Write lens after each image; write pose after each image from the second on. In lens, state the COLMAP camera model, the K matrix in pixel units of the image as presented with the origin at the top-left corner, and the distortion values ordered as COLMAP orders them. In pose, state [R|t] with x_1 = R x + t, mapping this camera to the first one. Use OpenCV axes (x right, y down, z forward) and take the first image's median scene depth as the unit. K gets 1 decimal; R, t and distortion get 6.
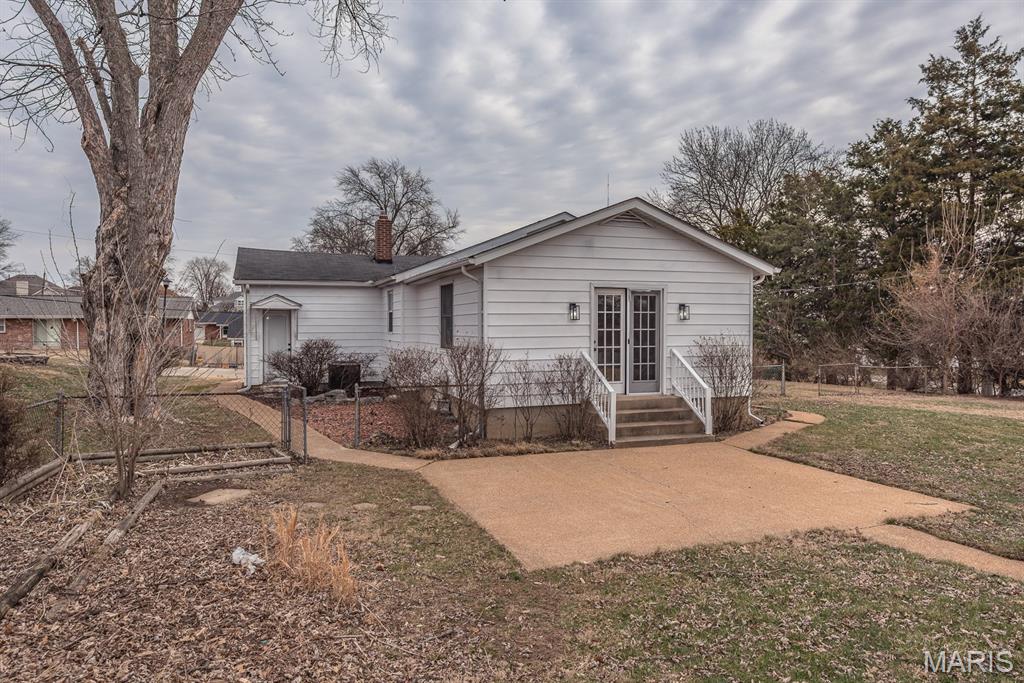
lens RADIAL K [[657.0, 0, 511.1], [0, 657.0, 325.0], [0, 0, 1]] dist [0.006439, 0.003653]
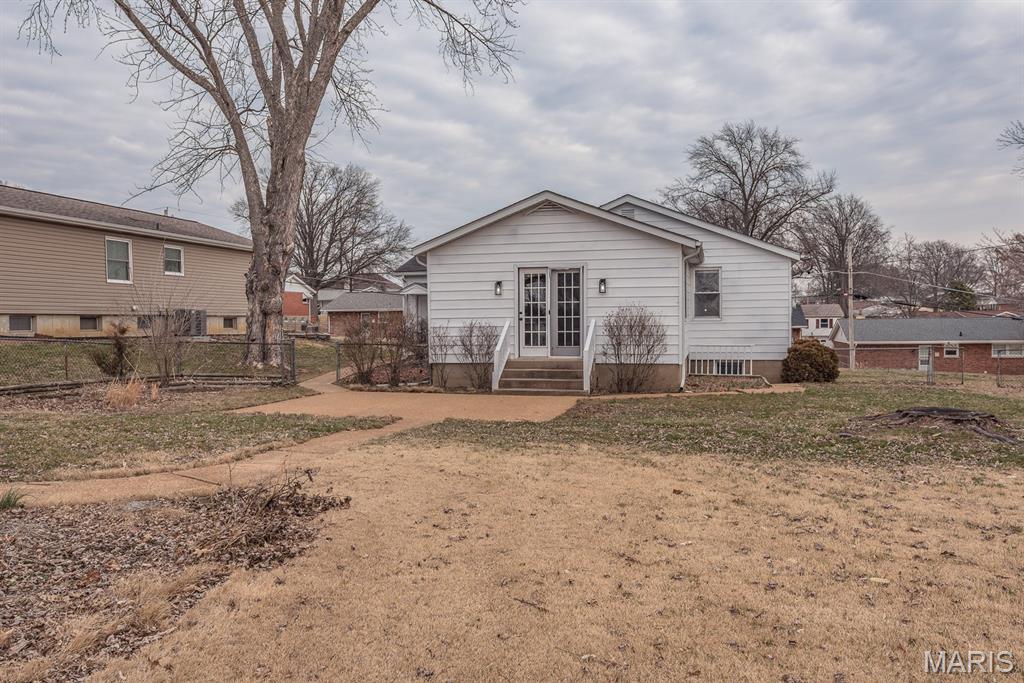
lens RADIAL K [[805.4, 0, 512.0], [0, 805.4, 341.5], [0, 0, 1]] dist [0.040804, -0.000346]
pose [[0.819162, 0.009452, -0.573485, 0.942549], [0.005459, 0.999690, 0.024275, 0.041368], [0.573537, -0.023016, 0.818857, -0.224969]]
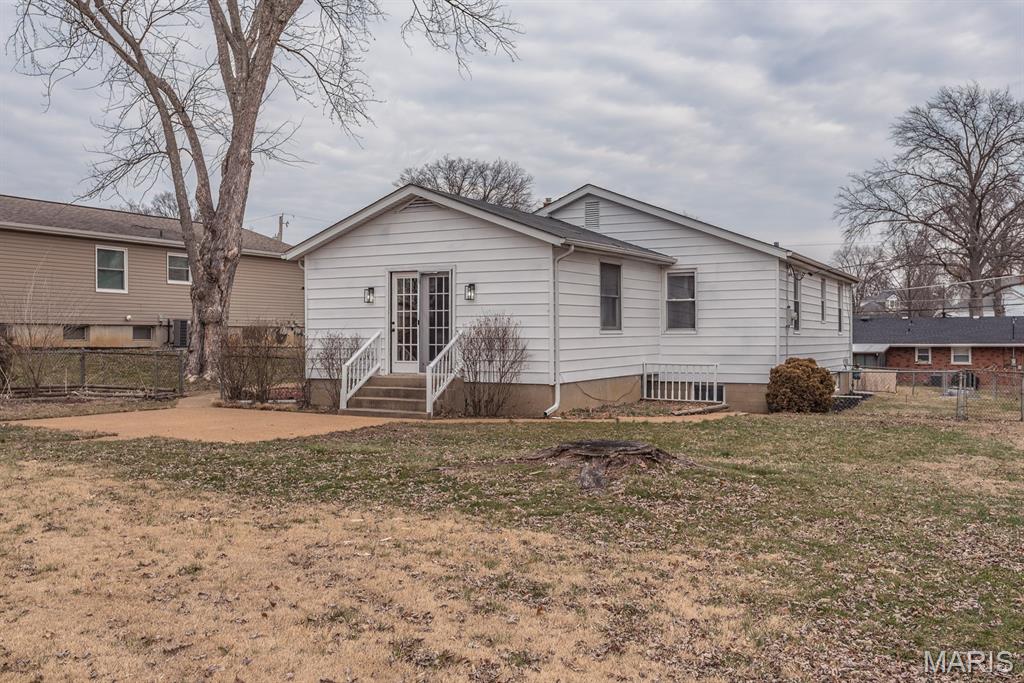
lens RADIAL K [[922.7, 0, 512.0], [0, 922.7, 341.5], [0, 0, 1]] dist [0.018916, -0.006045]
pose [[0.640734, 0.005255, -0.767745, 1.364736], [-0.001541, 0.999983, 0.005558, 0.045982], [0.767761, -0.002378, 0.640731, 0.181582]]
